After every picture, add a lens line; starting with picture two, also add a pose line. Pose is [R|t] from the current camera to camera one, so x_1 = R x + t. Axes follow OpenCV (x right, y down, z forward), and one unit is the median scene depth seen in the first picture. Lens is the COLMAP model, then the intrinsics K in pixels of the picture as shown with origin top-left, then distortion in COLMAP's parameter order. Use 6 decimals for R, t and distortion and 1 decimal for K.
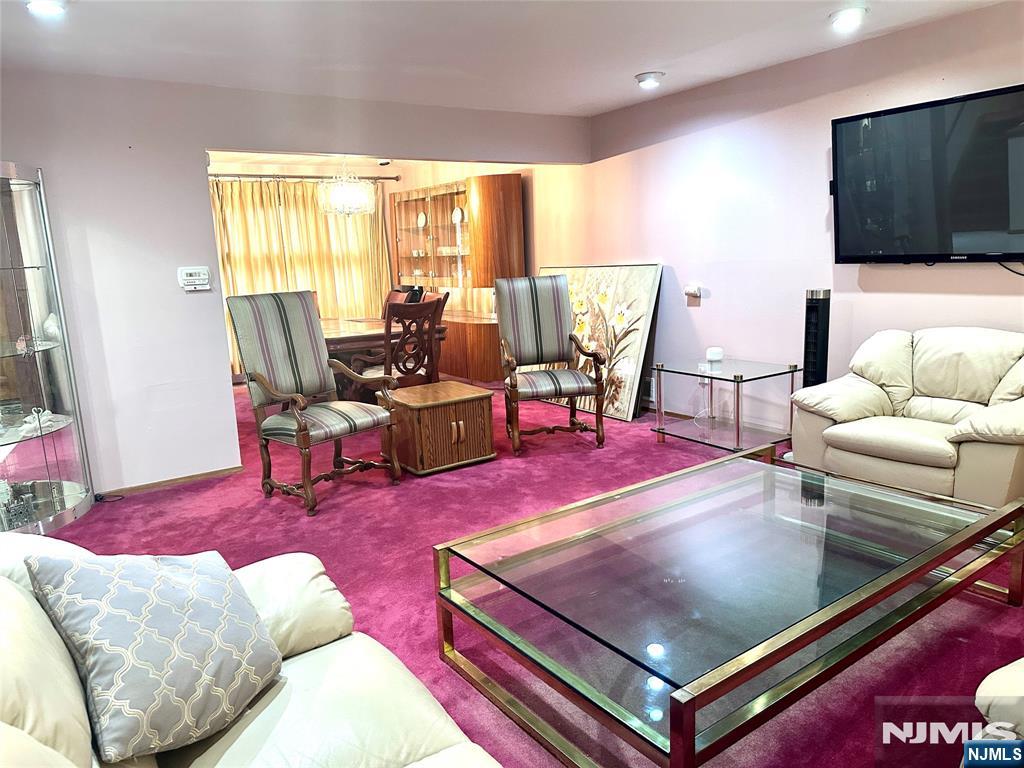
lens RADIAL K [[709.0, 0, 515.4], [0, 709.0, 388.7], [0, 0, 1]] dist [0.058939, -0.009062]
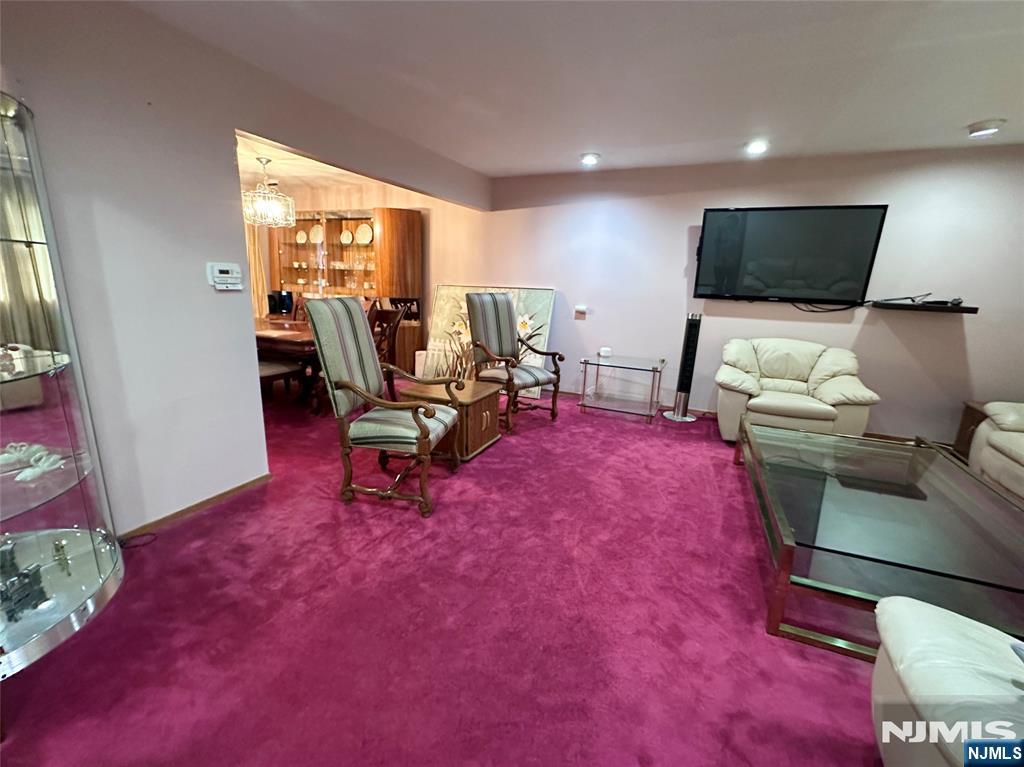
lens RADIAL K [[441.8, 0, 509.1], [0, 441.8, 383.6], [0, 0, 1]] dist [-0.003376, 0.002073]
pose [[0.848570, -0.049560, 0.526757, -0.443845], [0.027235, 0.998375, 0.050059, -0.038363], [-0.528382, -0.028133, 0.848541, 0.346315]]
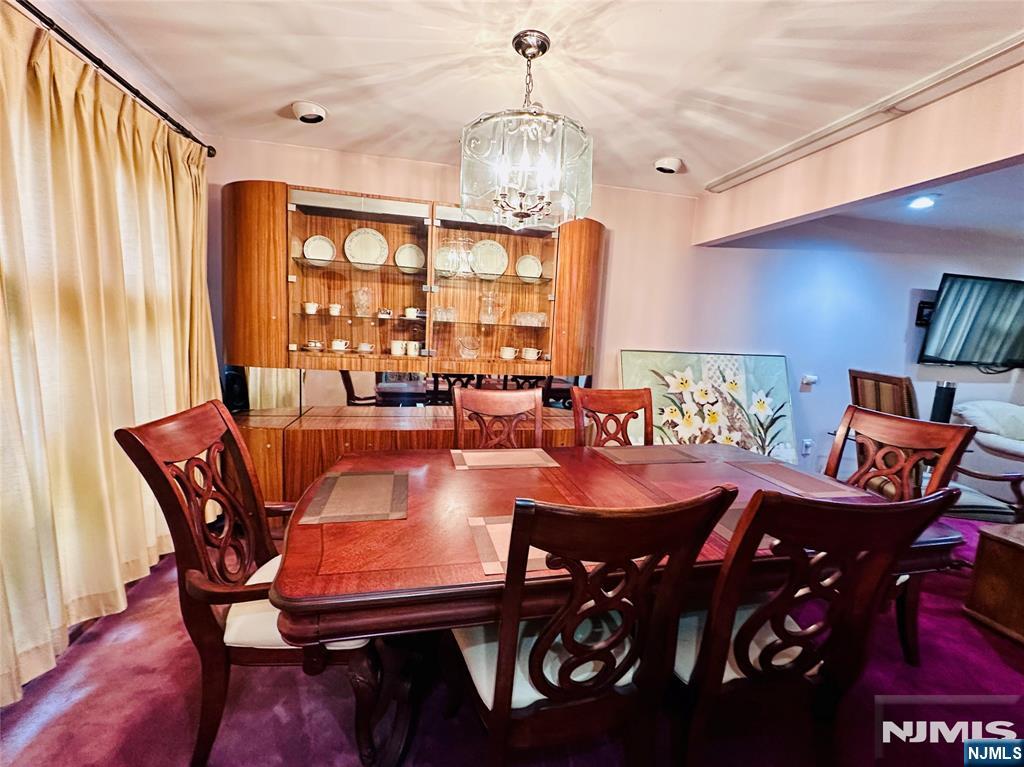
lens RADIAL K [[416.7, 0, 515.5], [0, 416.7, 384.8], [0, 0, 1]] dist [-0.004056, 0.000922]
pose [[0.379510, -0.060598, 0.923201, -0.695281], [0.109924, 0.993738, 0.020040, -0.233278], [-0.918634, 0.093877, 0.383794, 1.408880]]
